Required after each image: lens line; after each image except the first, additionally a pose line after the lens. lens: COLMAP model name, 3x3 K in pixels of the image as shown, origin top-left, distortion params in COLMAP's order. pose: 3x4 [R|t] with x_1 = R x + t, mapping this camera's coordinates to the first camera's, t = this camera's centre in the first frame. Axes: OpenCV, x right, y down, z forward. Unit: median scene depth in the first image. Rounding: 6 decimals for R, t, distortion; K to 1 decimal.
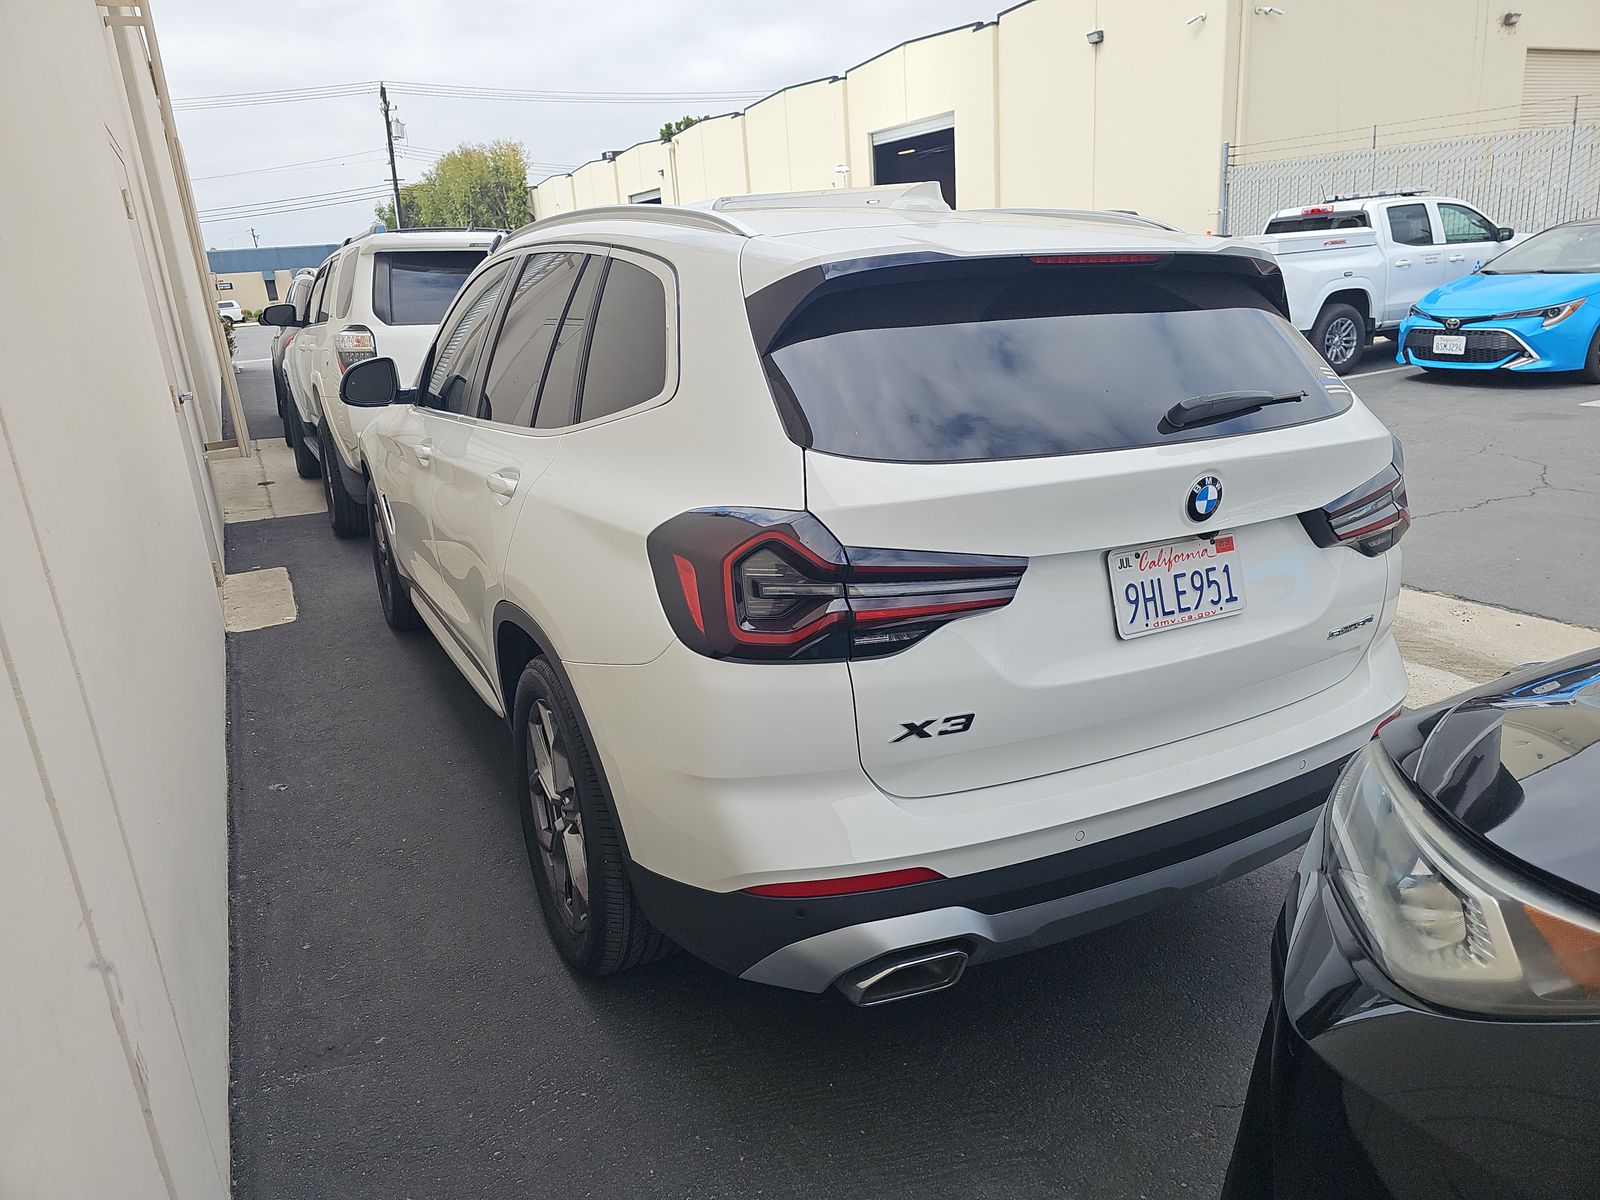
lens RADIAL K [[1064.3, 0, 789.0], [0, 1064.3, 594.2], [0, 0, 1]] dist [0.064139, -0.066614]
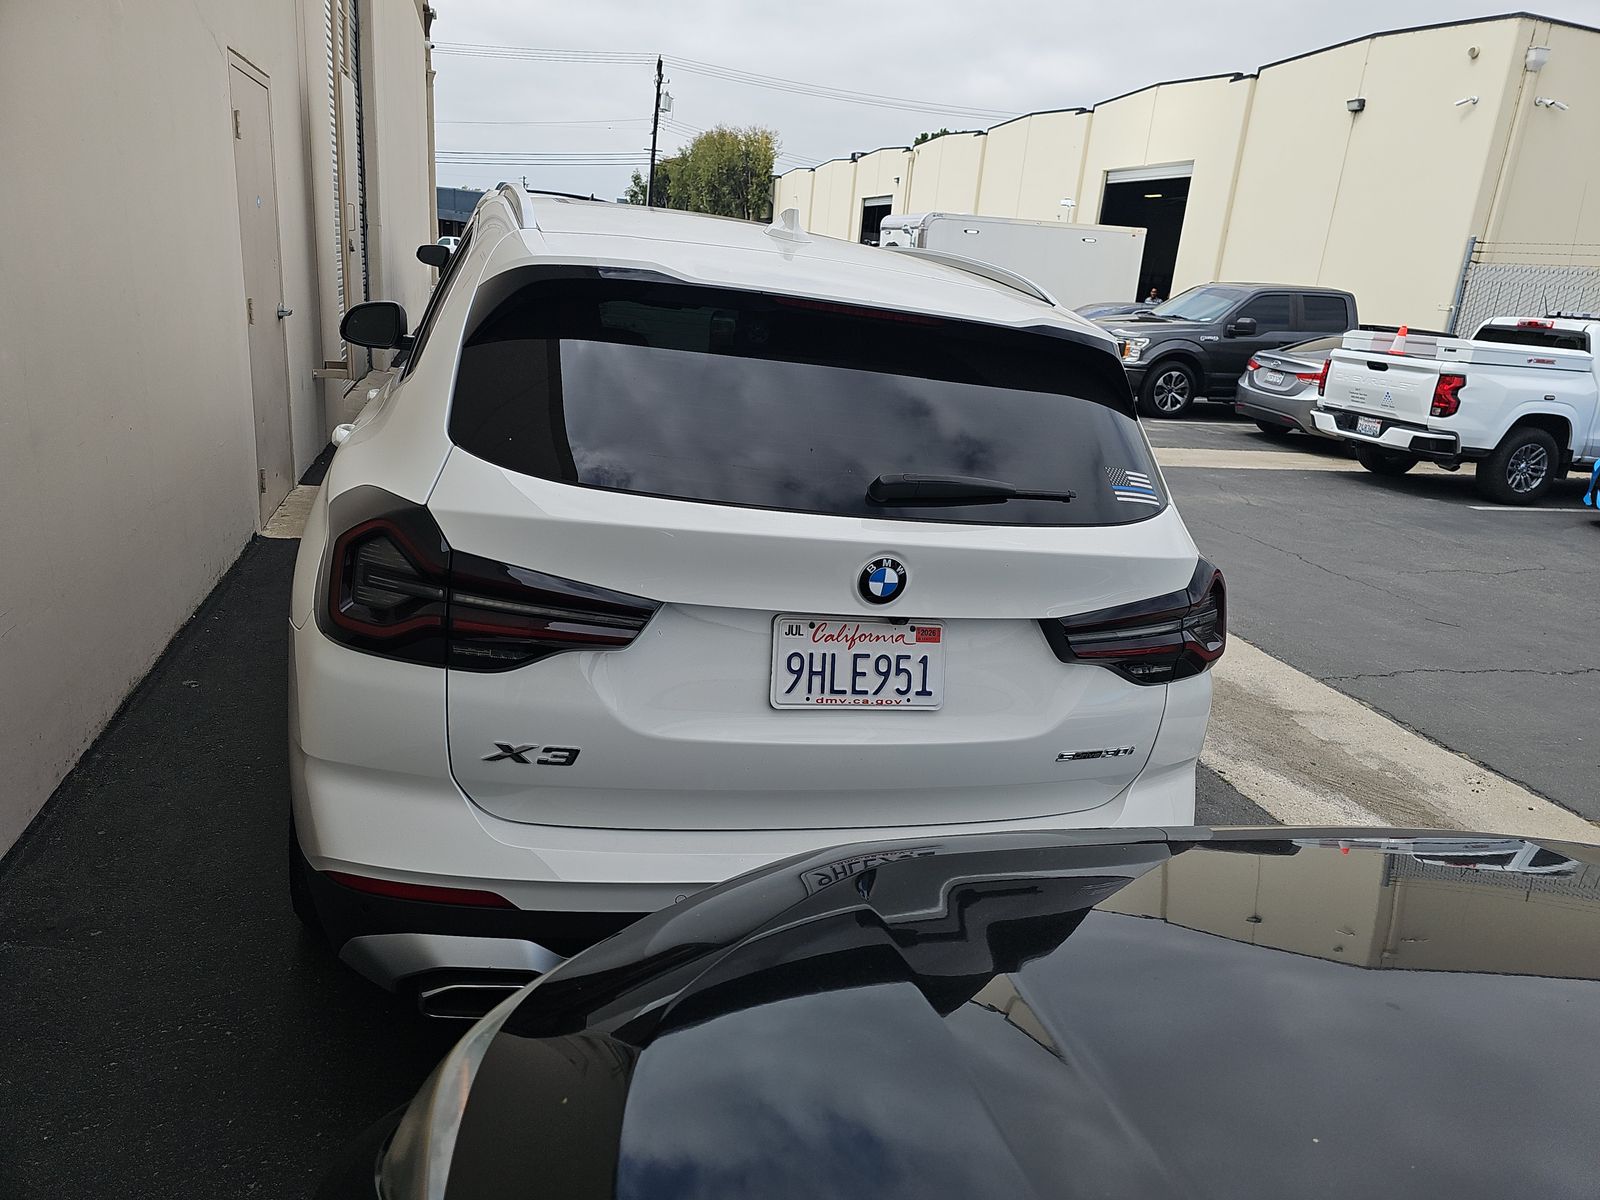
lens RADIAL K [[1076.4, 0, 800.8], [0, 1076.4, 592.3], [0, 0, 1]] dist [0.081670, -0.068860]
pose [[0.971786, 0.199797, -0.125352, 0.417030], [-0.201514, 0.979485, -0.001039, -0.060258], [0.122573, 0.026269, 0.992112, 0.045177]]
